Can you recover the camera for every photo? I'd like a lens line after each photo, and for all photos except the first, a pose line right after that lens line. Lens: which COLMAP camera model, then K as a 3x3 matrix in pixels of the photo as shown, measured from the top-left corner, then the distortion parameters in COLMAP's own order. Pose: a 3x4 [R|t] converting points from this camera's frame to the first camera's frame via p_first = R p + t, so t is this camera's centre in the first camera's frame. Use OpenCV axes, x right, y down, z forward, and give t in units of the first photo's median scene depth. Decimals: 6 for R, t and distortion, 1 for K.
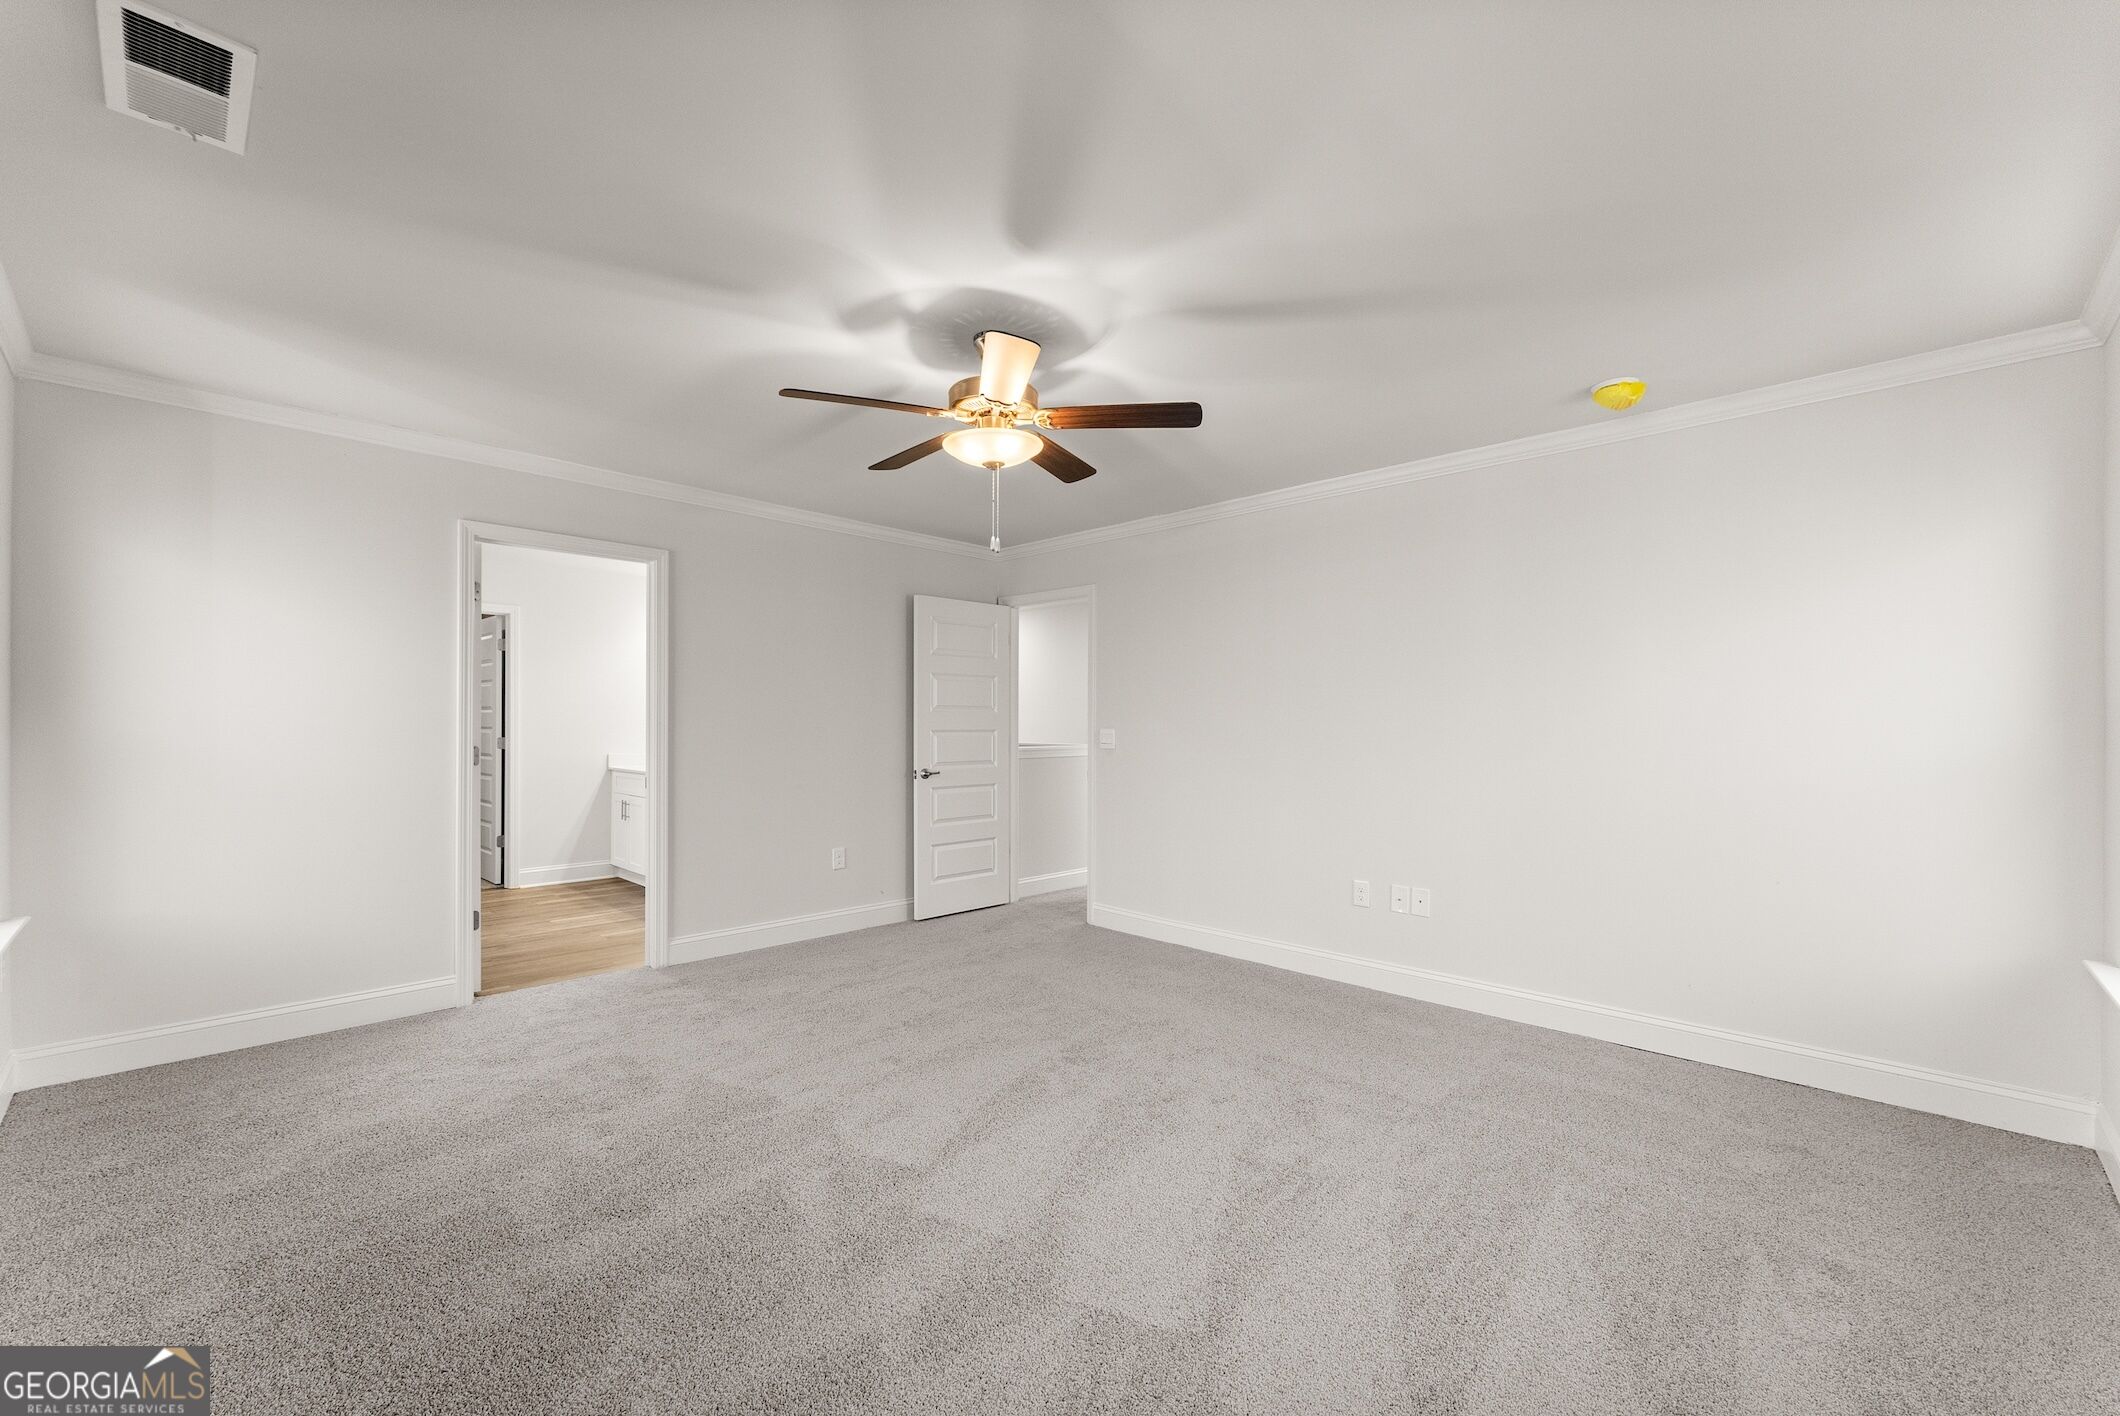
lens RADIAL K [[859.3, 0, 1054.3], [0, 859.3, 720.3], [0, 0, 1]] dist [0.000339, 0.000071]
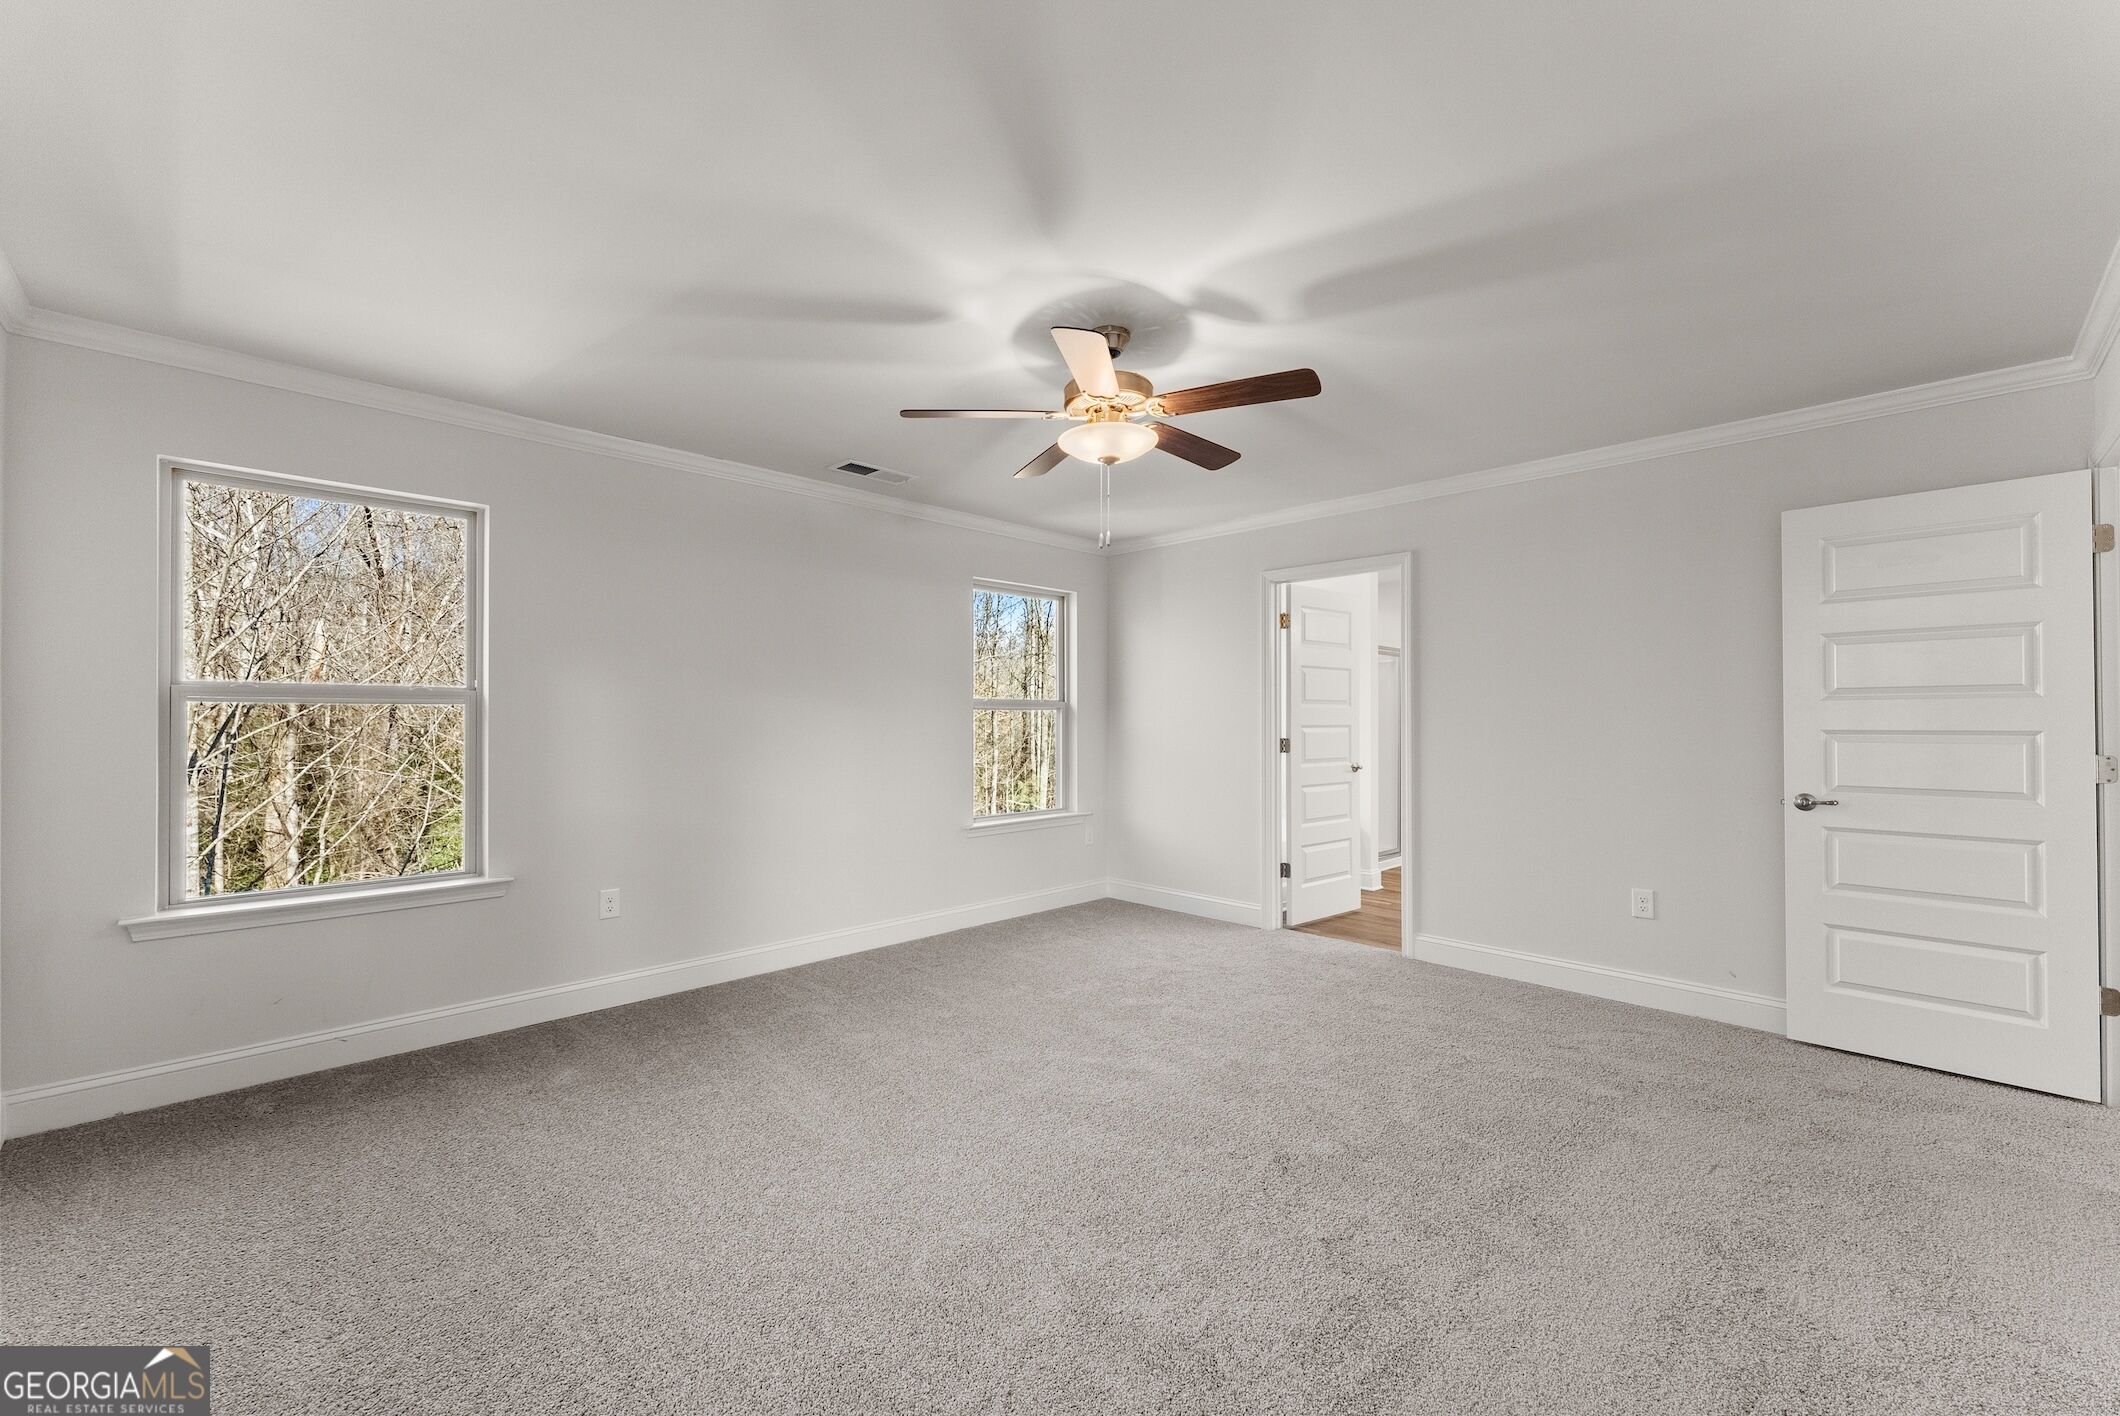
lens RADIAL K [[859.3, 0, 1054.3], [0, 859.3, 720.3], [0, 0, 1]] dist [0.000339, 0.000071]
pose [[-0.032789, -0.005071, -0.999449, 0.618238], [0.006253, 0.999967, -0.005278, 0.005940], [0.999443, -0.006422, -0.032757, 0.644059]]
